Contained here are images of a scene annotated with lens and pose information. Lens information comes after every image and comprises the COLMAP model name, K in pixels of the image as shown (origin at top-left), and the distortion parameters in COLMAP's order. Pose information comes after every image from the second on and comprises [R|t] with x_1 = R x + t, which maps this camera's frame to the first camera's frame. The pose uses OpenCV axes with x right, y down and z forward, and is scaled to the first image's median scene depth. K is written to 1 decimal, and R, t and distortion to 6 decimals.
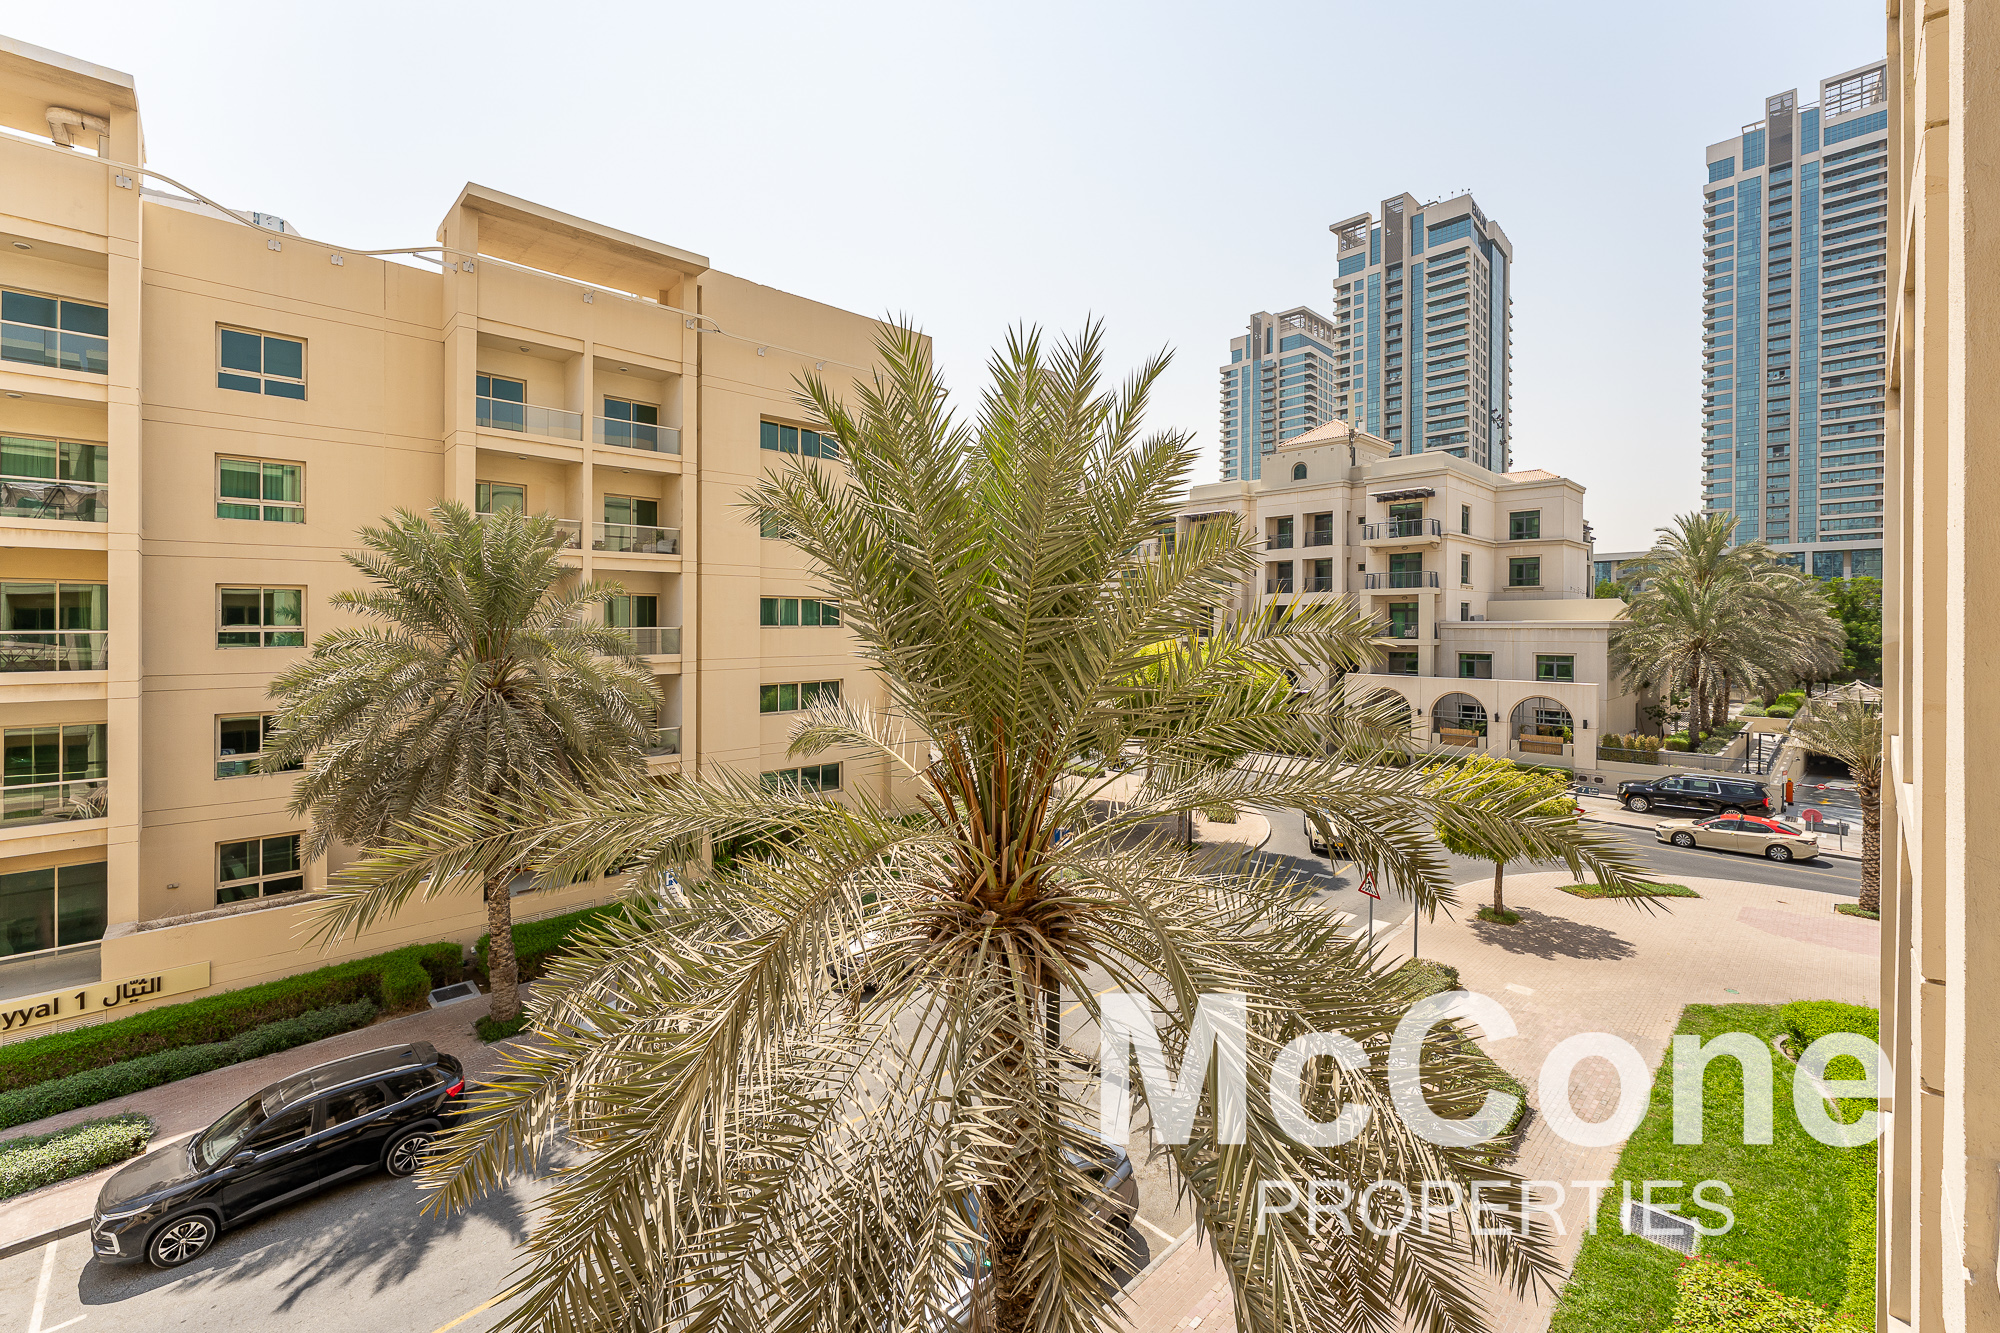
lens RADIAL K [[831.7, 0, 1001.7], [0, 831.7, 629.6], [0, 0, 1]] dist [0.000050, 0.000027]
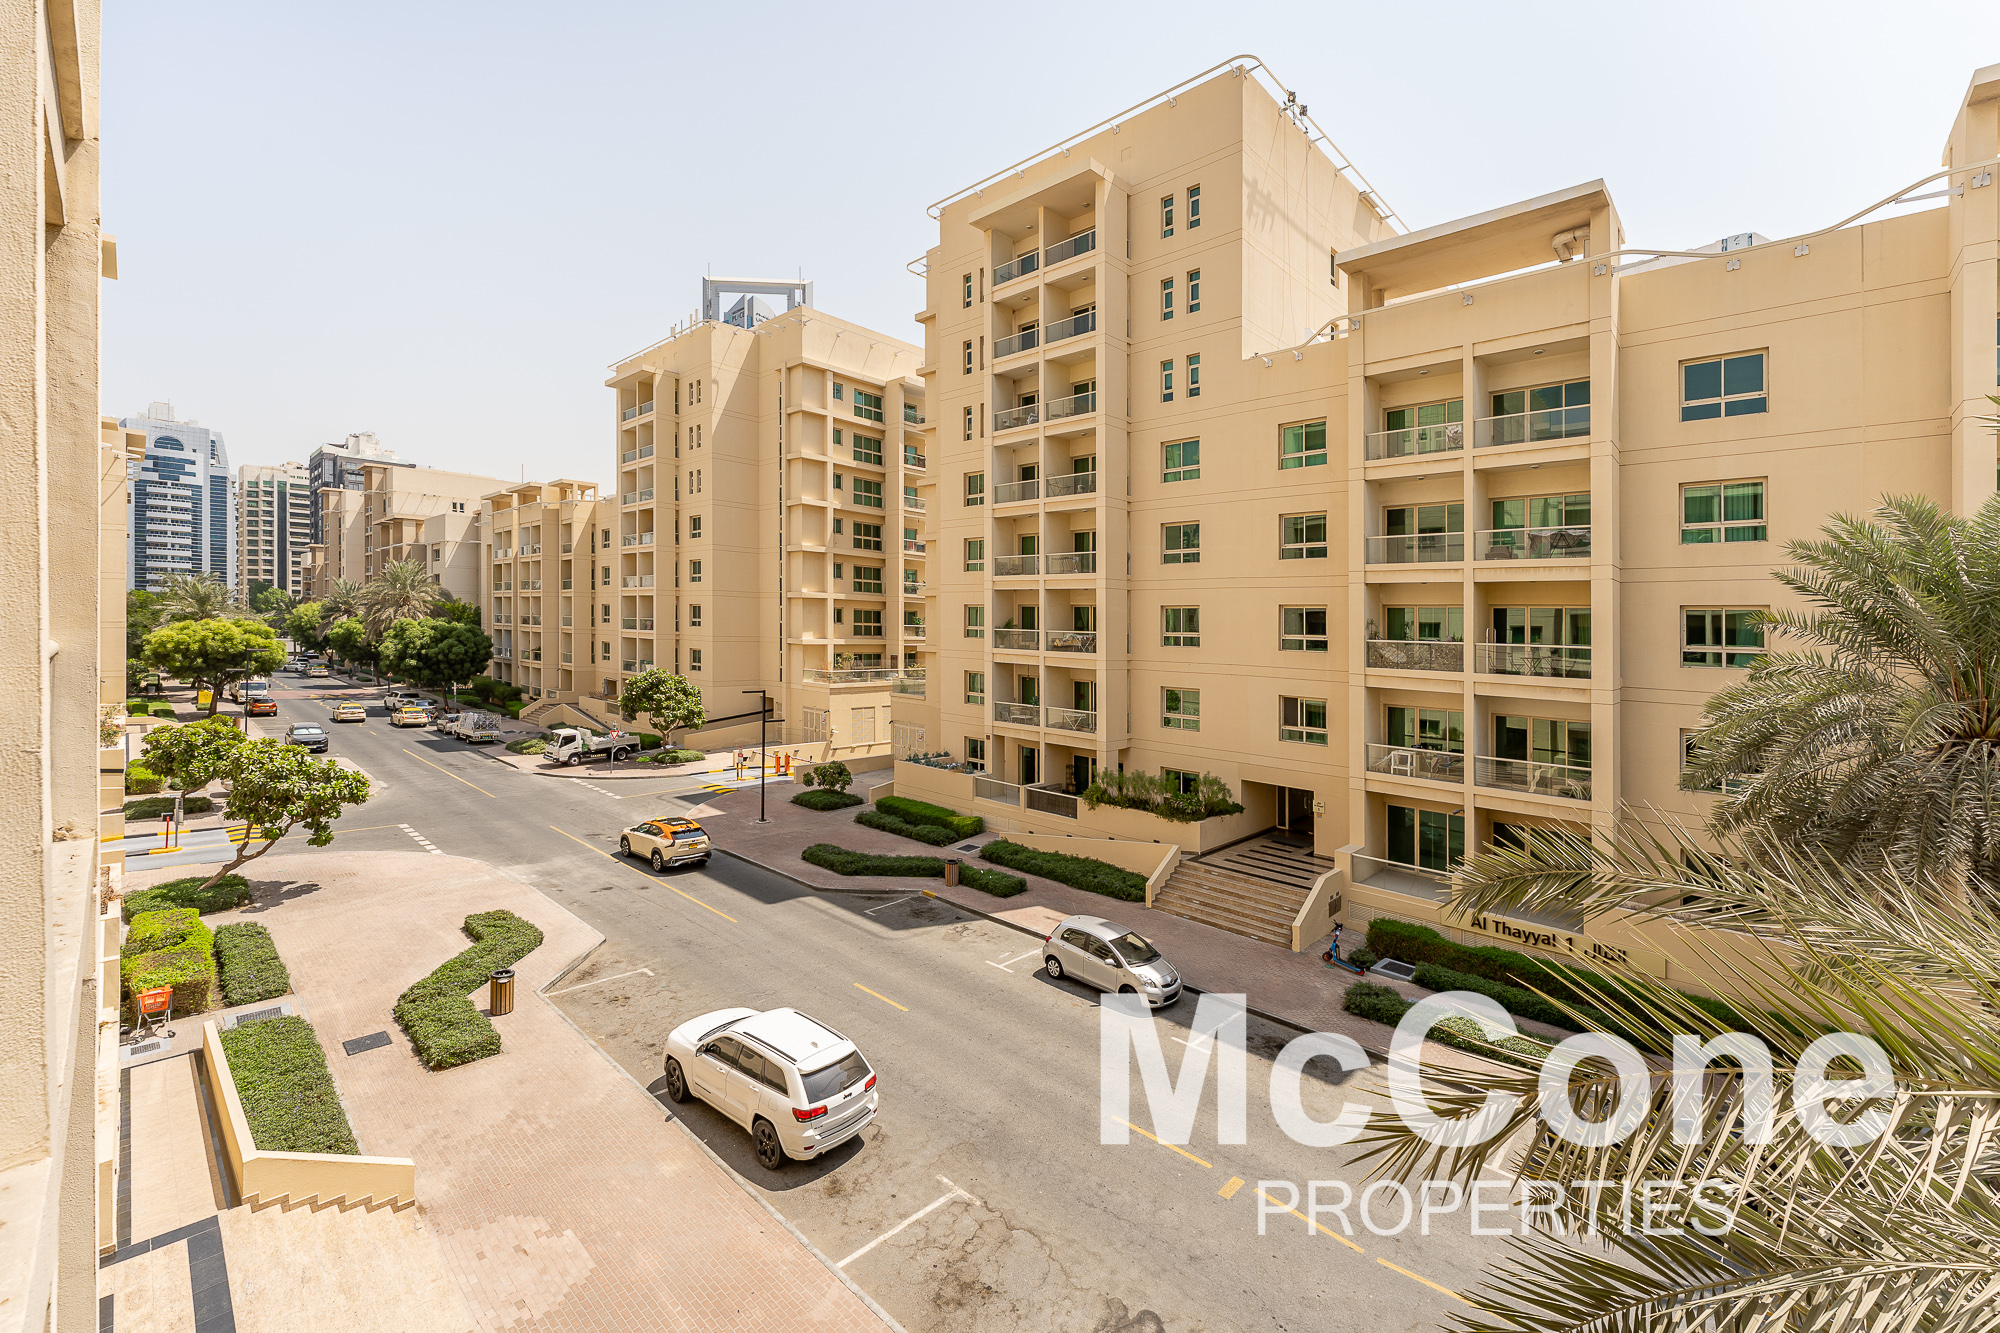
lens RADIAL K [[832.3, 0, 1001.2], [0, 832.3, 644.8], [0, 0, 1]] dist [0.001051, 0.000226]
pose [[0.033195, 0.025538, -0.999123, 0.101979], [-0.034696, 0.999100, 0.024385, -0.001295], [0.998846, 0.033856, 0.034051, 0.100769]]
